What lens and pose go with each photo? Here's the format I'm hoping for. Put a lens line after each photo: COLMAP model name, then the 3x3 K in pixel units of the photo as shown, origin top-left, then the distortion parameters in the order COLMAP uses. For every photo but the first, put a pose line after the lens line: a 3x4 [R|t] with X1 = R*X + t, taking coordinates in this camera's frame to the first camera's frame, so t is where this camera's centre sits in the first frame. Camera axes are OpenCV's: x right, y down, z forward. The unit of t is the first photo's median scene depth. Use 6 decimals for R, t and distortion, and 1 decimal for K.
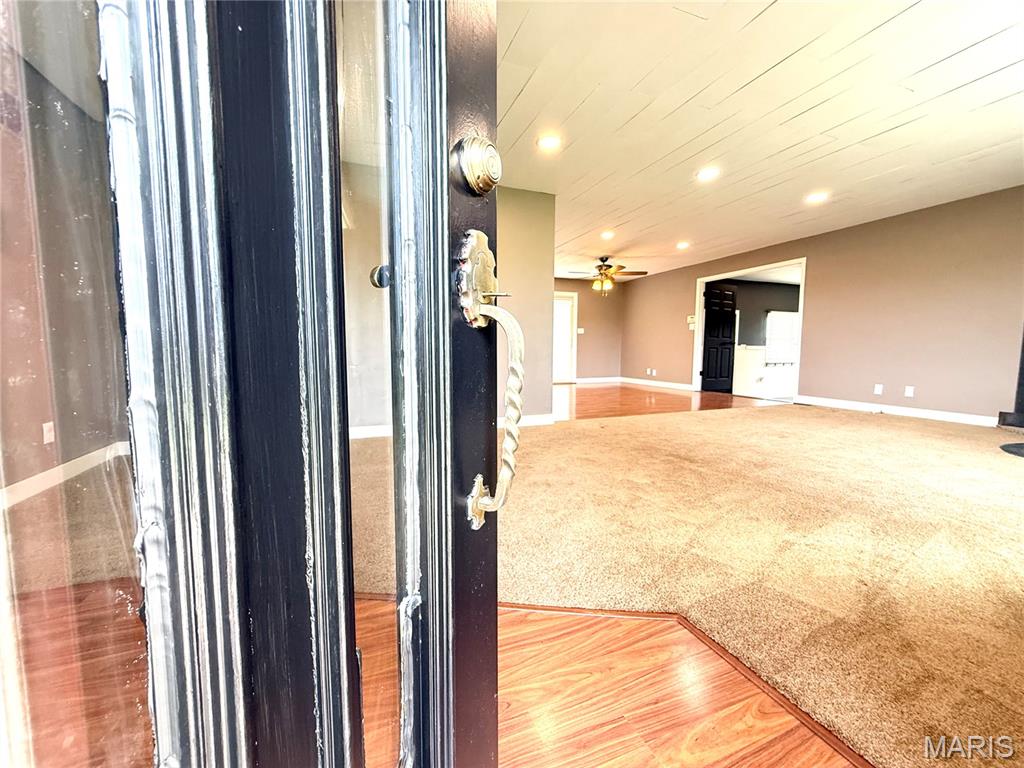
lens RADIAL K [[408.4, 0, 511.7], [0, 408.4, 384.2], [0, 0, 1]] dist [0.002472, 0.000326]
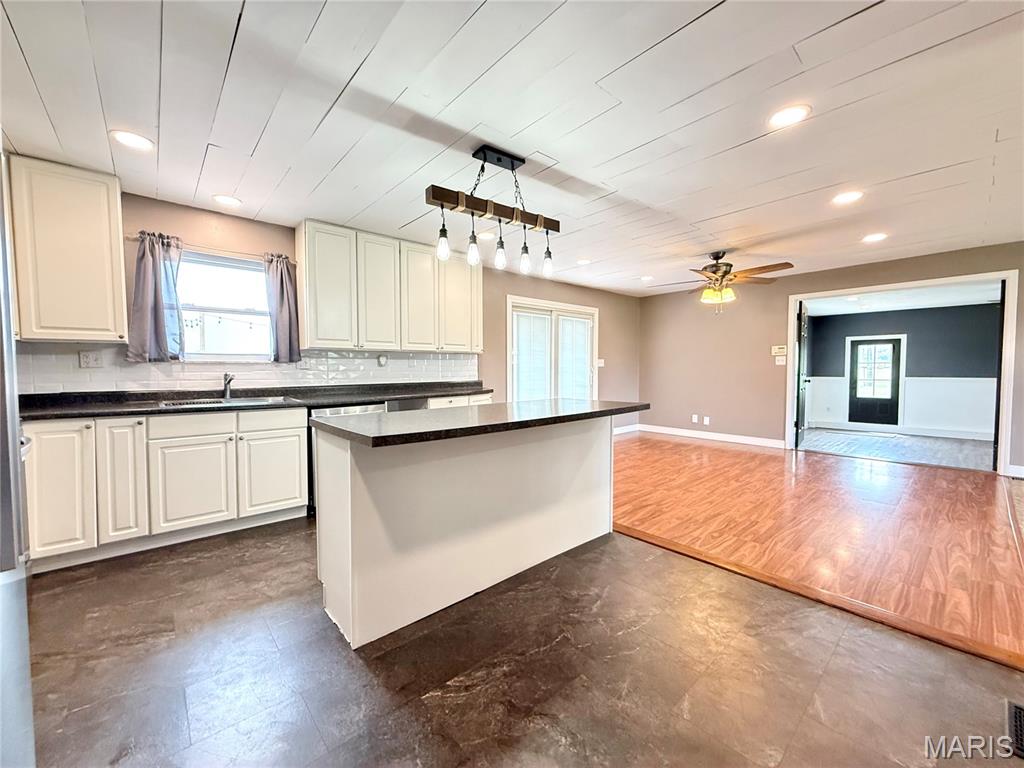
lens RADIAL K [[408.4, 0, 514.1], [0, 408.4, 383.9], [0, 0, 1]] dist [0.002472, 0.000326]
pose [[0.939843, -0.026346, 0.340590, -0.219803], [0.041478, 0.998446, -0.037223, -0.080559], [-0.339080, 0.049110, 0.939475, 0.422594]]
